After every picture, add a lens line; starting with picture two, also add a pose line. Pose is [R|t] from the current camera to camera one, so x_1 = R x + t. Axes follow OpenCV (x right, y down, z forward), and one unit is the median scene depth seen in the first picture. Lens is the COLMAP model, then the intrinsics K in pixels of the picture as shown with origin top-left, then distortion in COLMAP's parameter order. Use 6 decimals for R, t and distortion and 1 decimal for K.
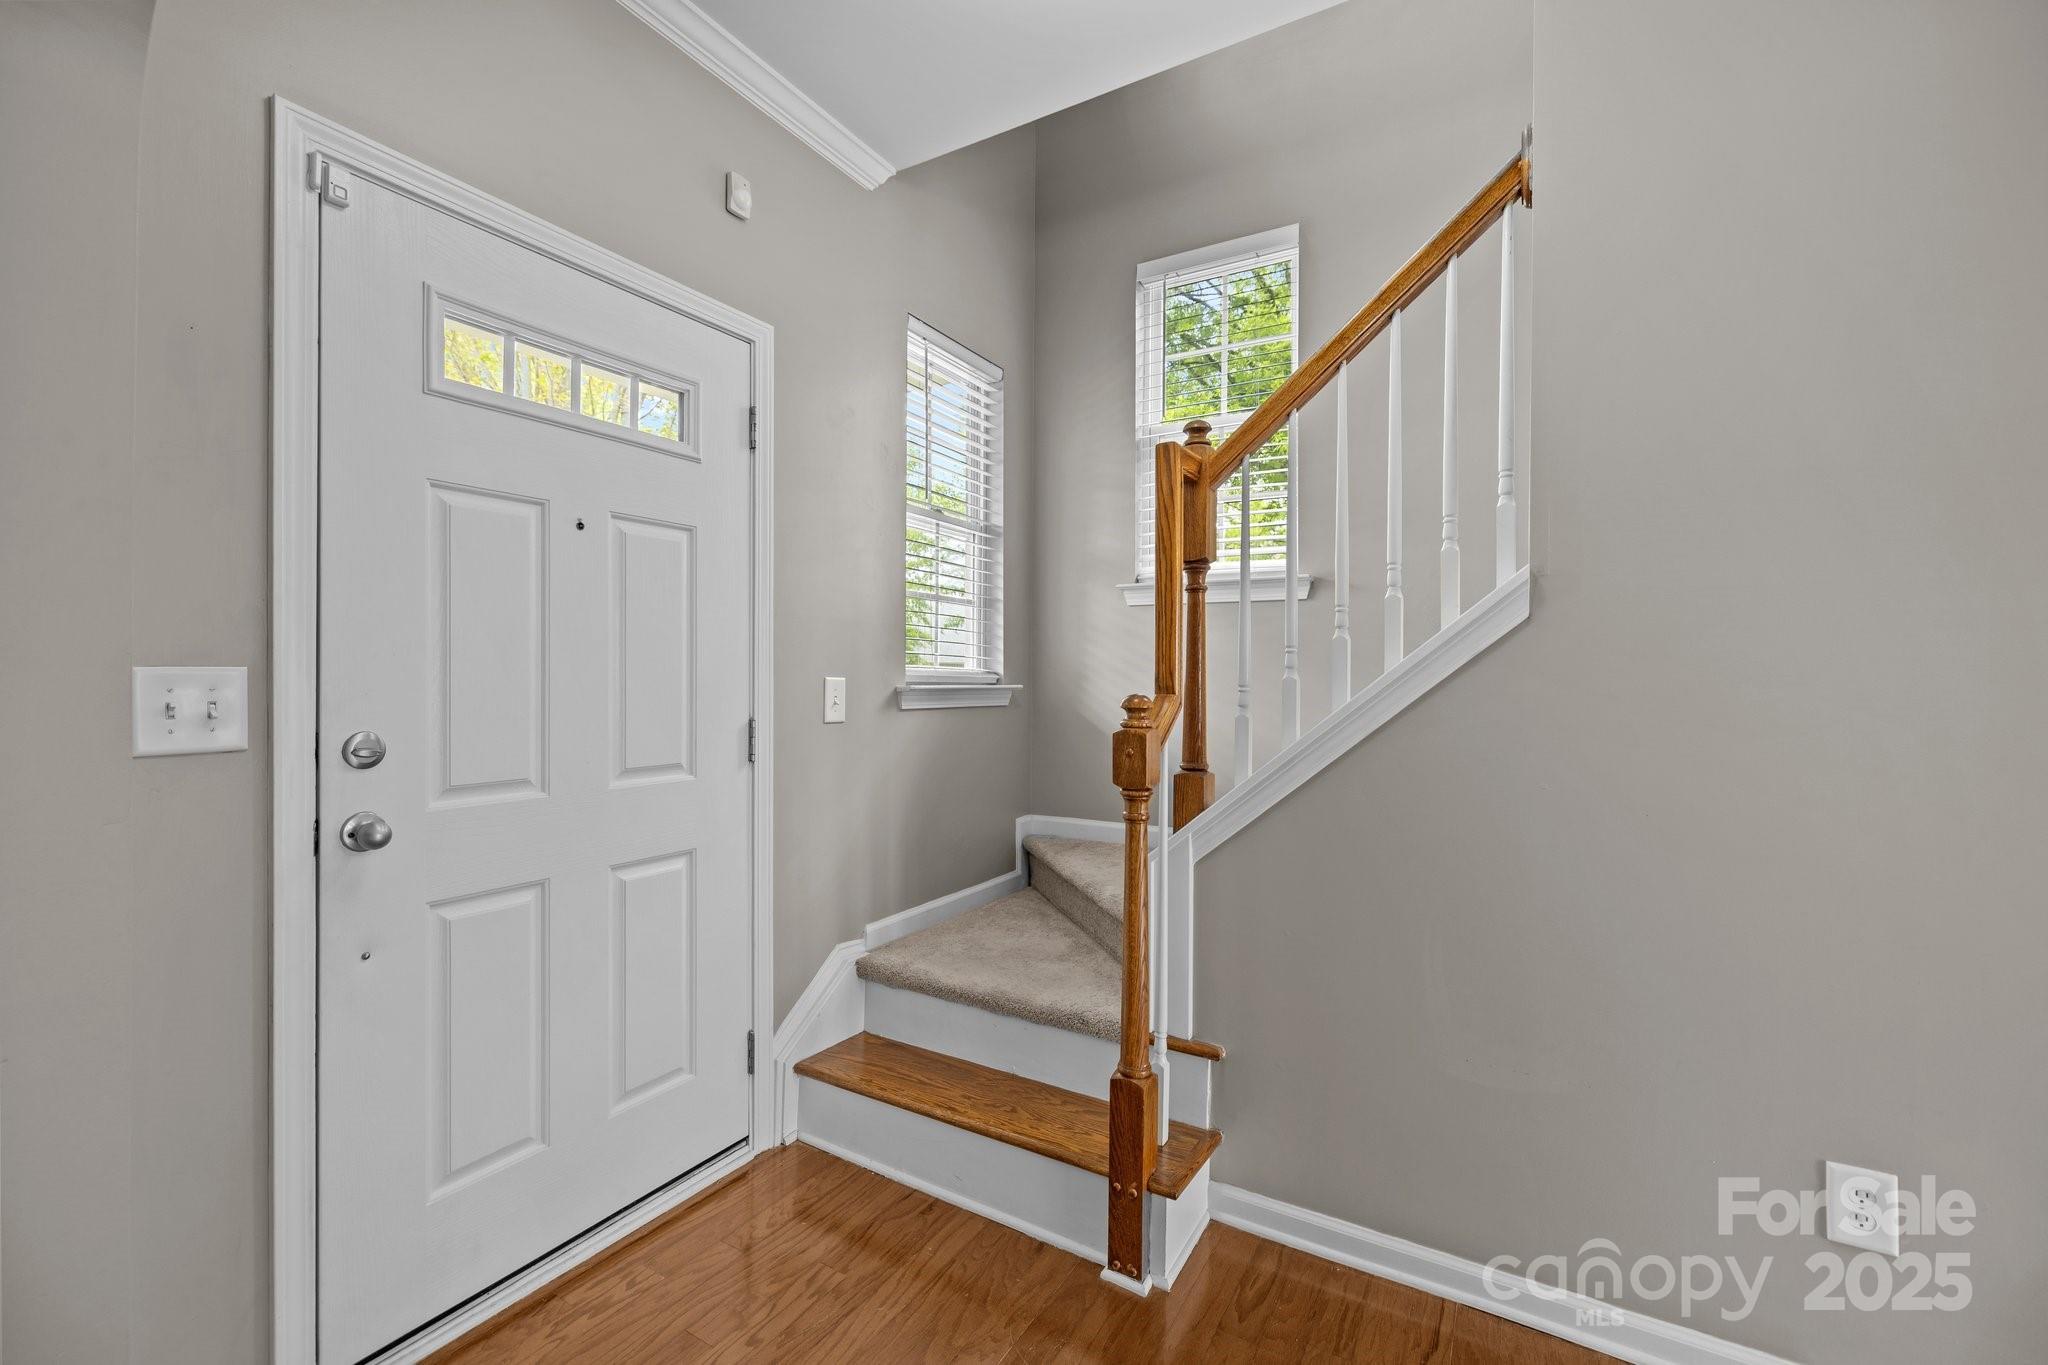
lens RADIAL K [[864.2, 0, 1006.7], [0, 864.2, 685.0], [0, 0, 1]] dist [-0.000106, -0.000872]
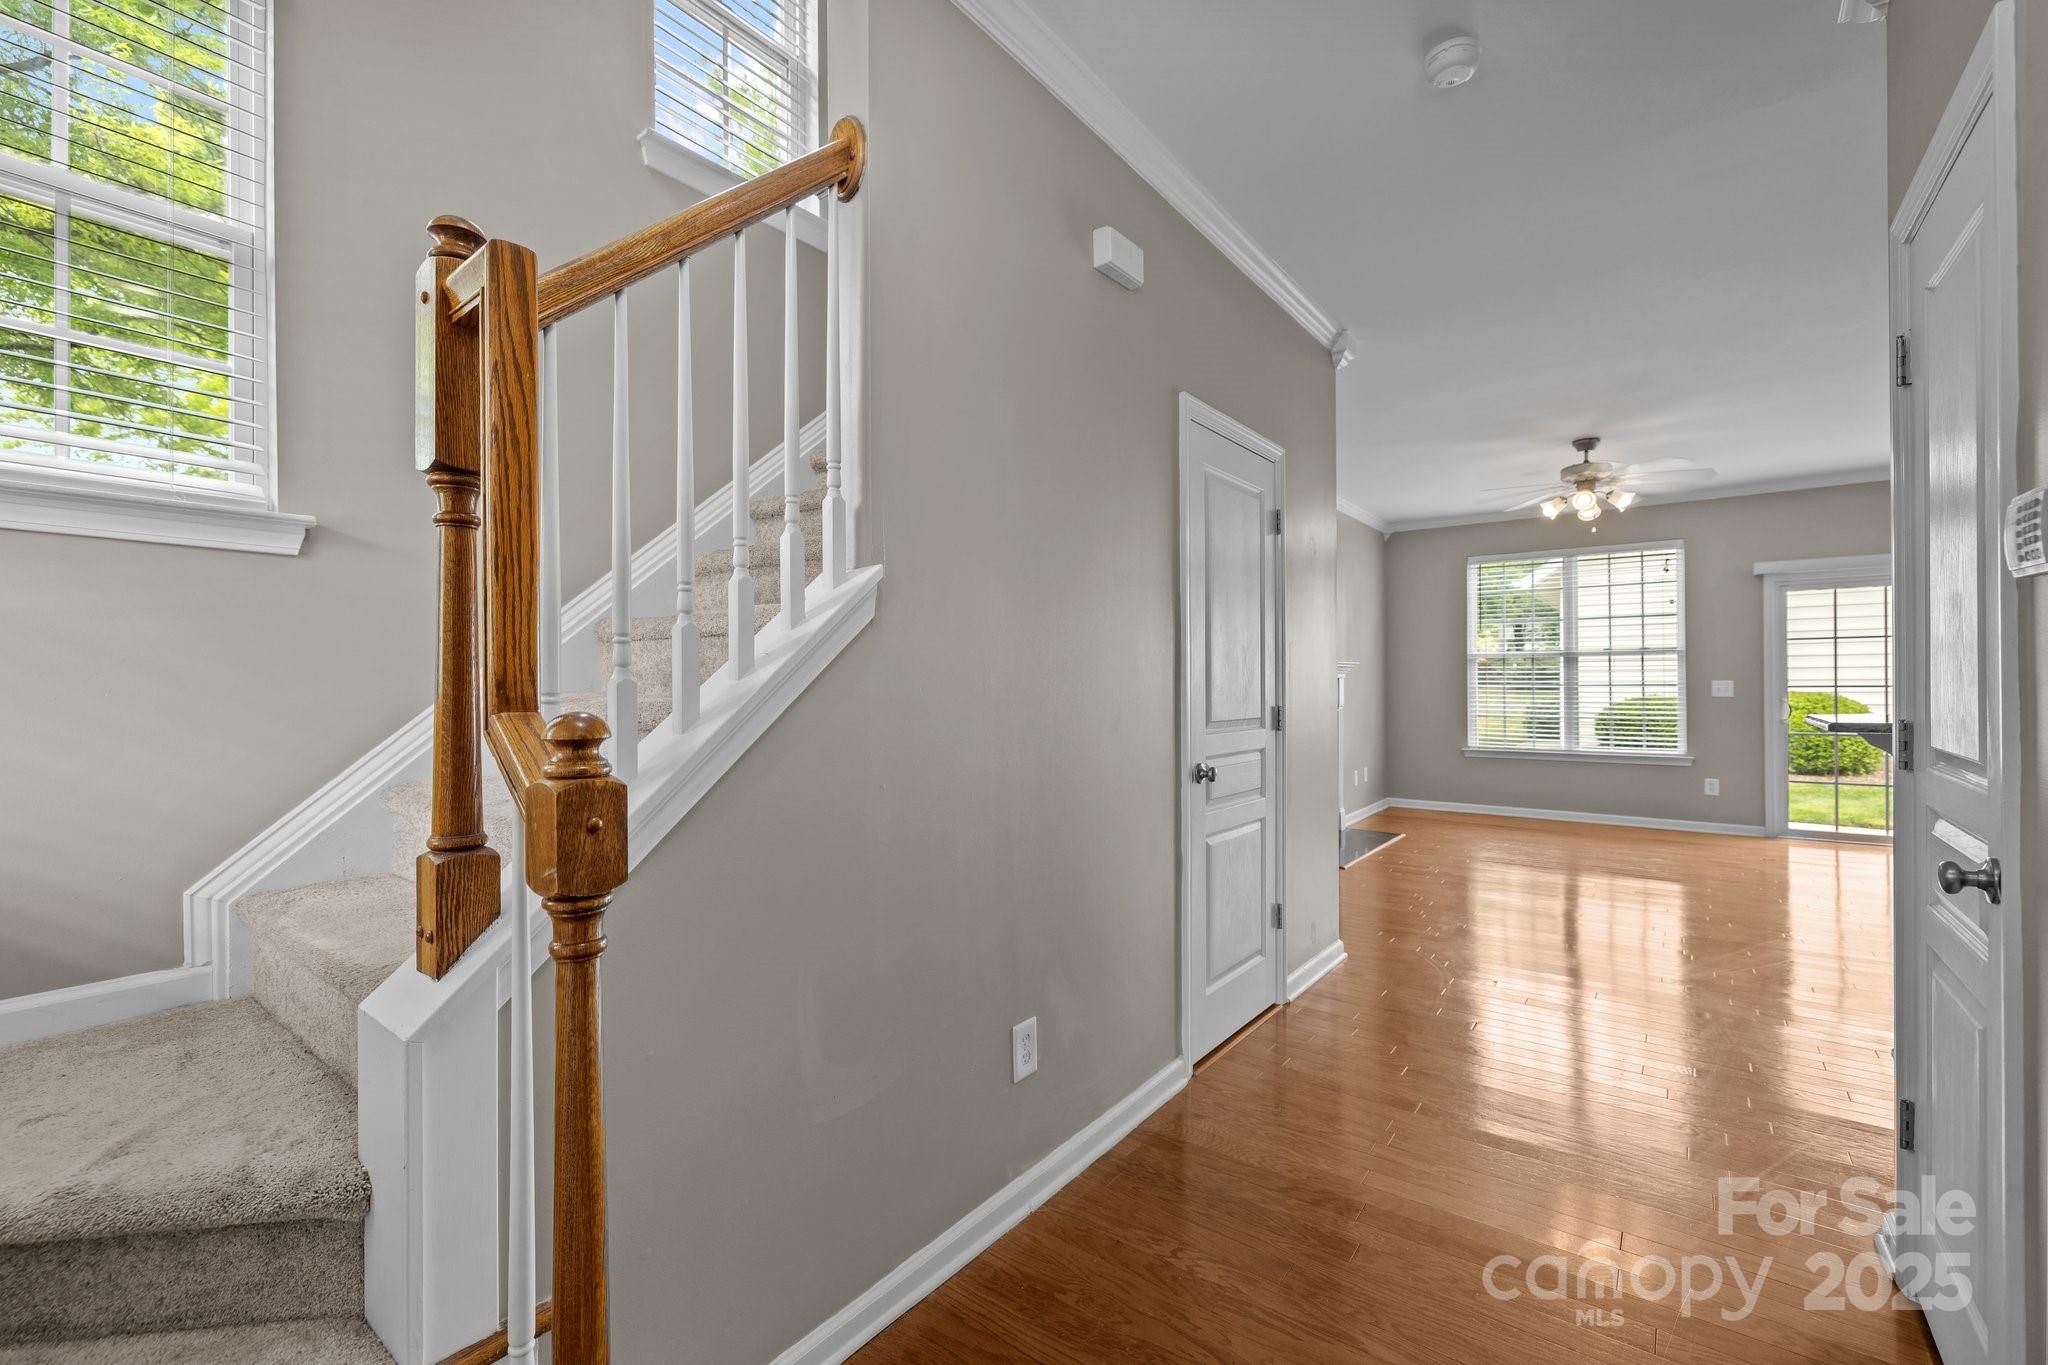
lens RADIAL K [[864.2, 0, 1001.2], [0, 864.2, 680.0], [0, 0, 1]] dist [-0.000106, -0.000872]
pose [[0.114385, 0.001384, 0.993435, -0.330336], [0.010799, 0.999938, -0.002636, -0.004747], [-0.993378, 0.011030, 0.114363, 0.668127]]
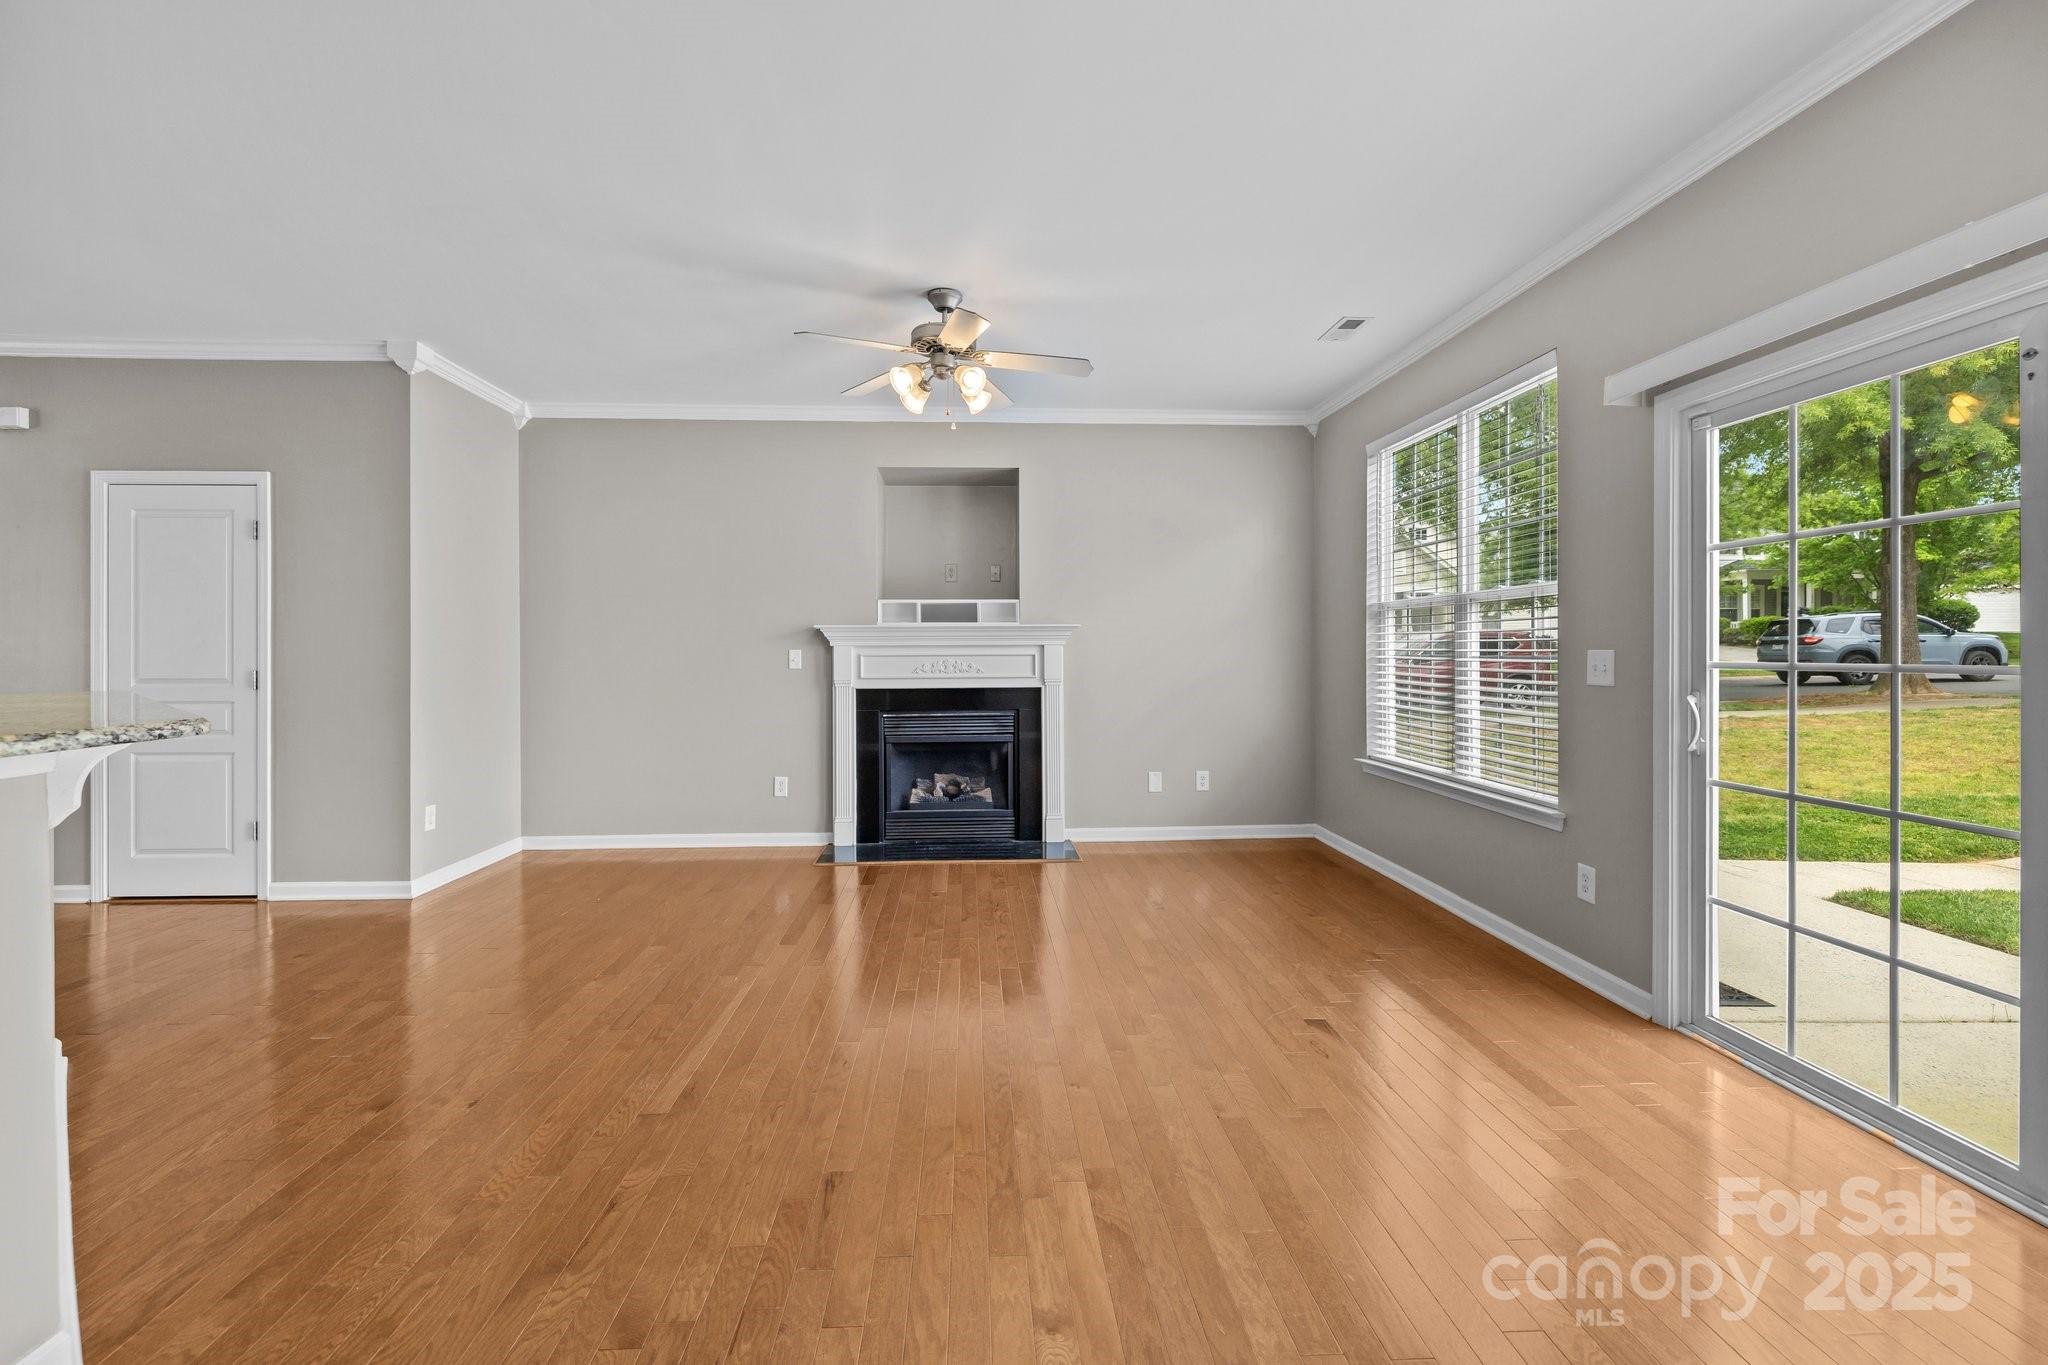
lens RADIAL K [[864.2, 0, 1013.5], [0, 864.2, 657.4], [0, 0, 1]] dist [-0.000106, -0.000872]
pose [[0.823704, -0.010447, 0.566924, 1.806123], [0.007951, 0.999945, 0.006874, 0.014578], [-0.566964, -0.001155, 0.823742, -2.660882]]
